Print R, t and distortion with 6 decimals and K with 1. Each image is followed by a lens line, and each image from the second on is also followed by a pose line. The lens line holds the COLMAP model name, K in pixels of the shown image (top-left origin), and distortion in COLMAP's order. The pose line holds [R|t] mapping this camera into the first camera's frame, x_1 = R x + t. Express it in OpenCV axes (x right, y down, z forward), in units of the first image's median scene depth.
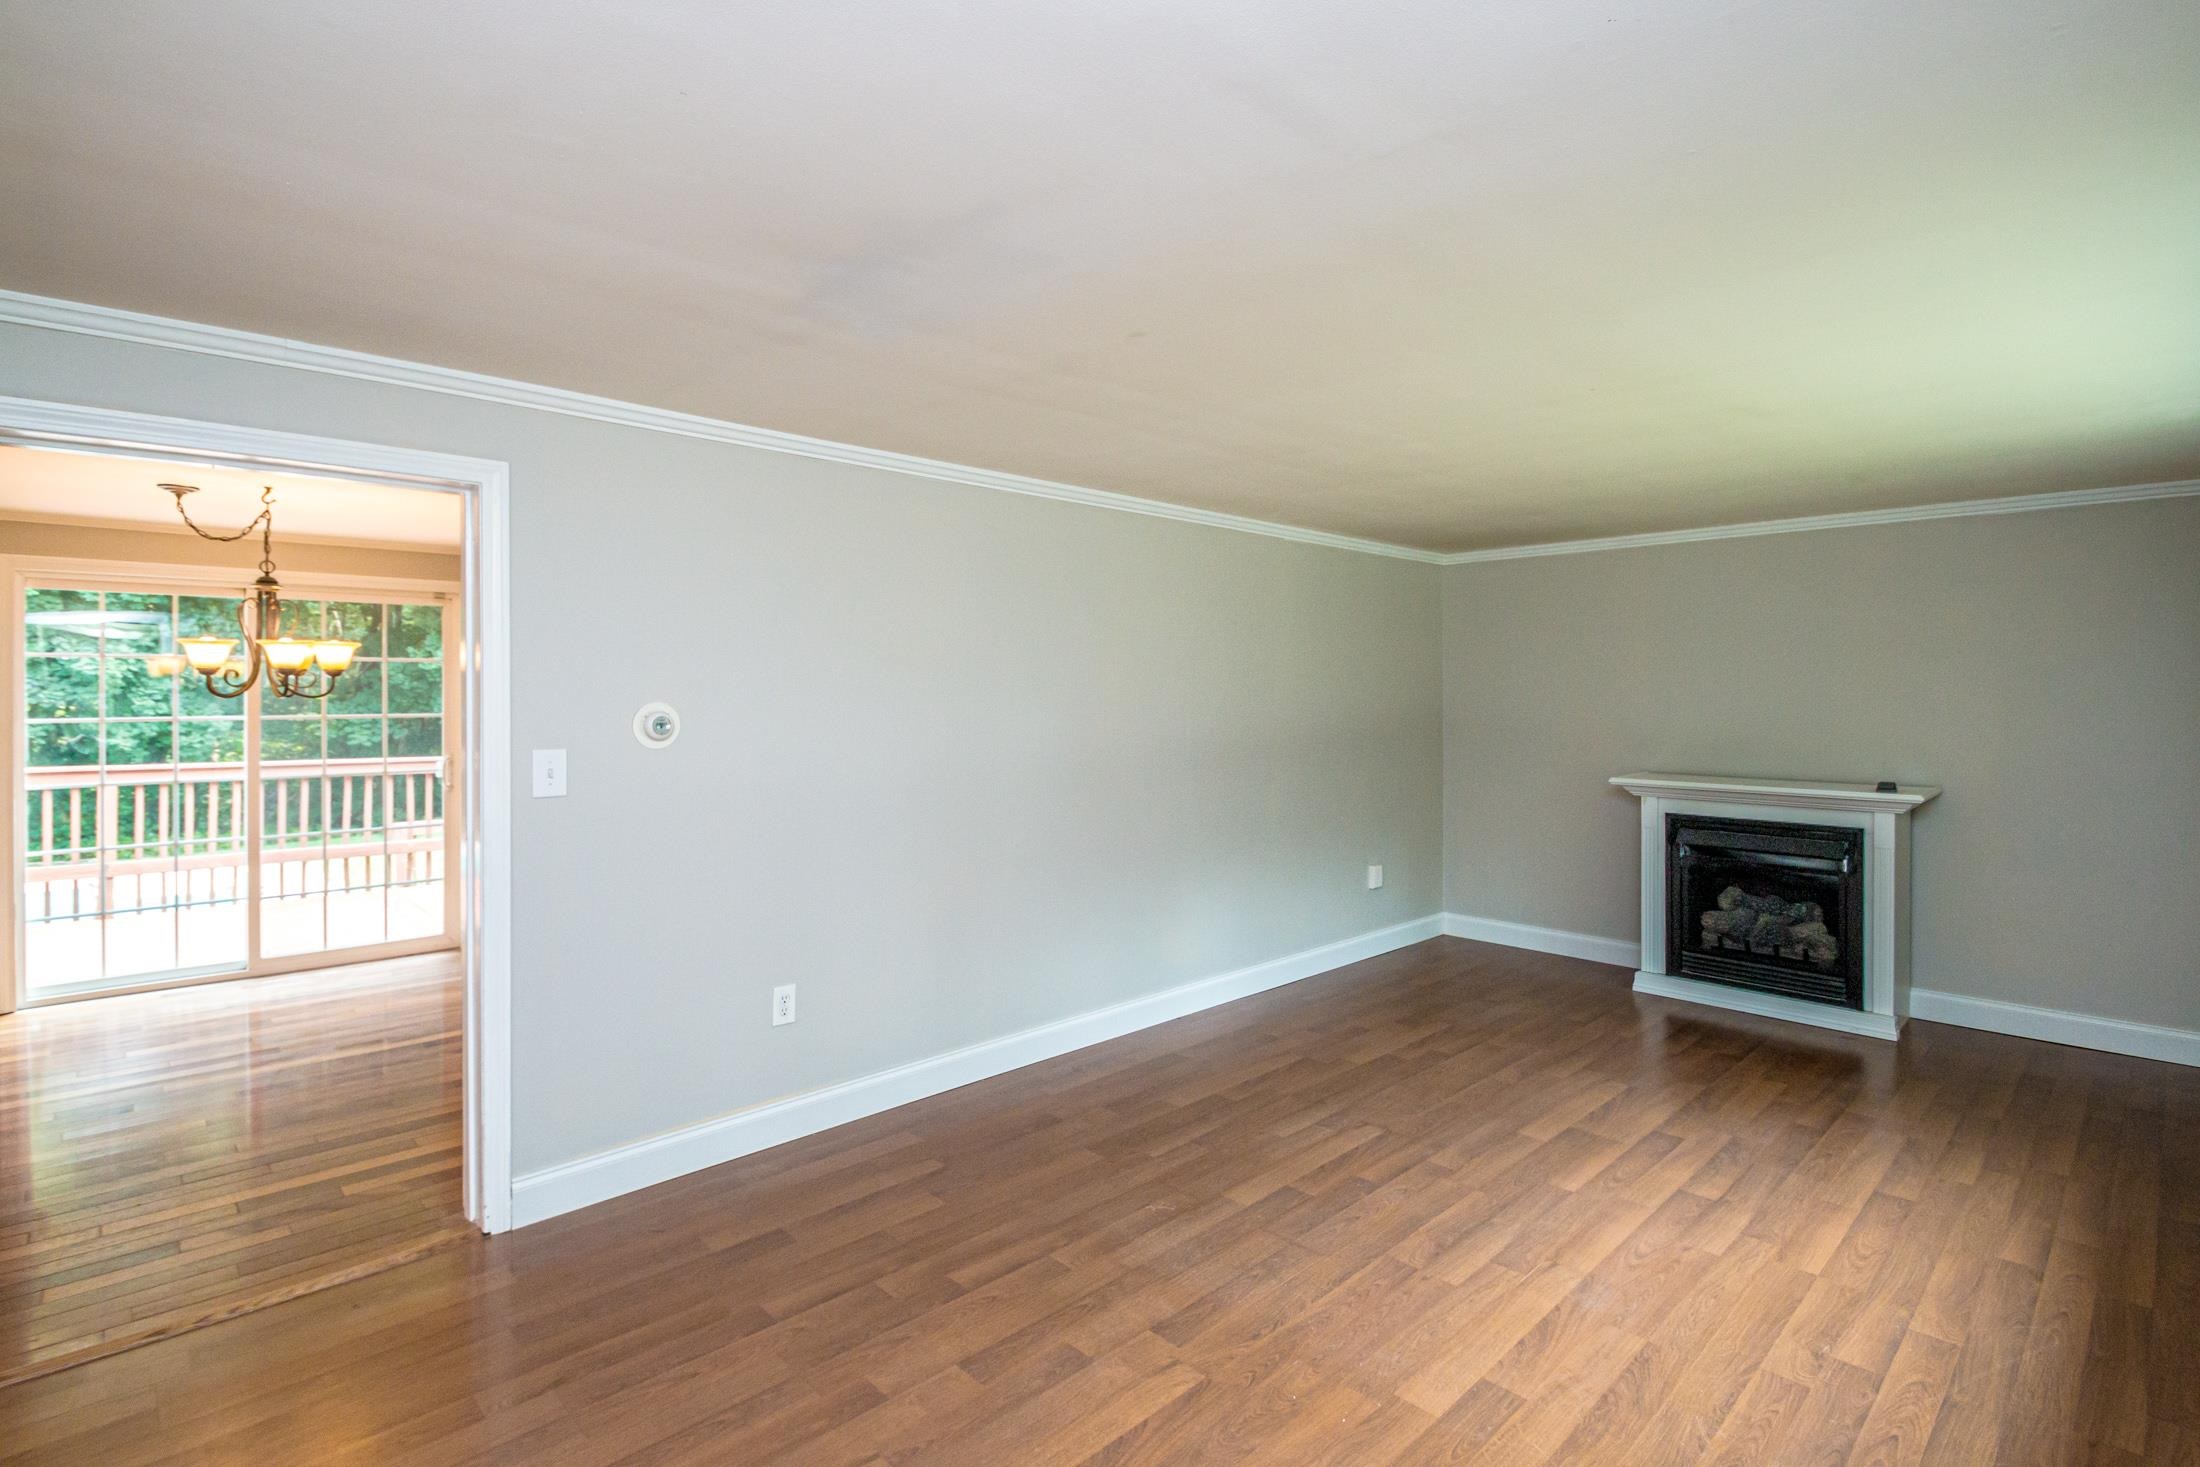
lens RADIAL K [[1062.9, 0, 1094.0], [0, 1062.9, 692.1], [0, 0, 1]] dist [-0.001353, -0.000720]
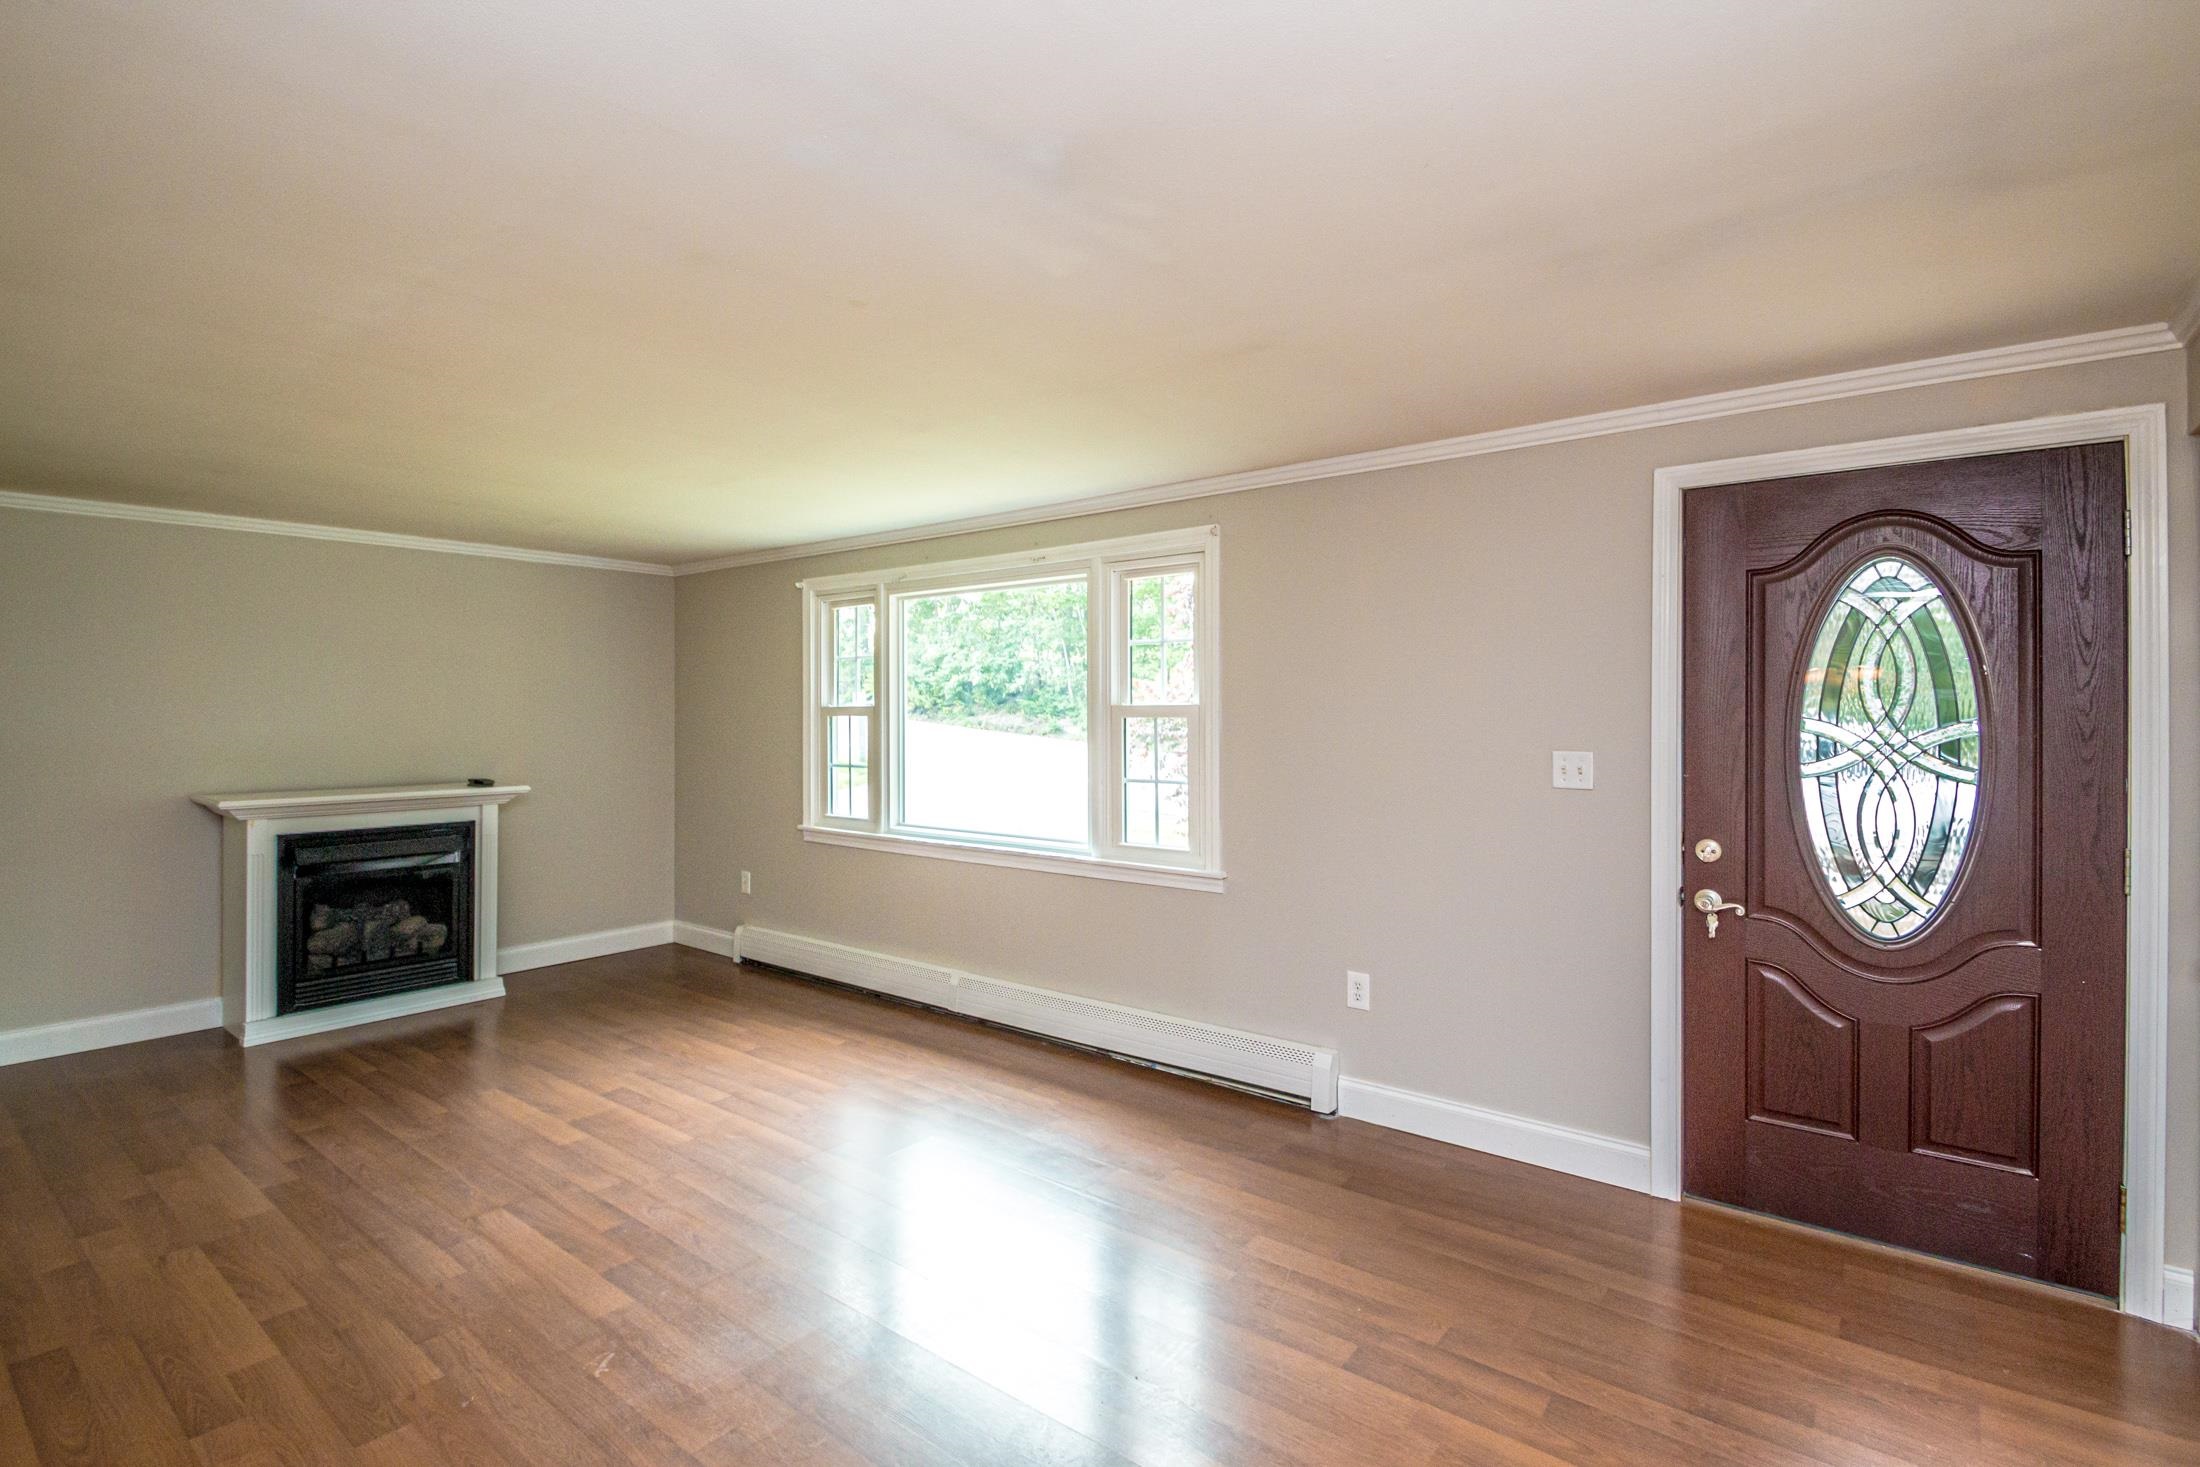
lens RADIAL K [[1045.8, 0, 1095.1], [0, 1045.8, 712.5], [0, 0, 1]] dist [-0.000966, -0.000183]
pose [[-0.133971, -0.003632, 0.990979, -0.484149], [0.002153, 0.999990, 0.003956, 0.009898], [-0.990983, 0.002663, -0.133962, 0.499014]]
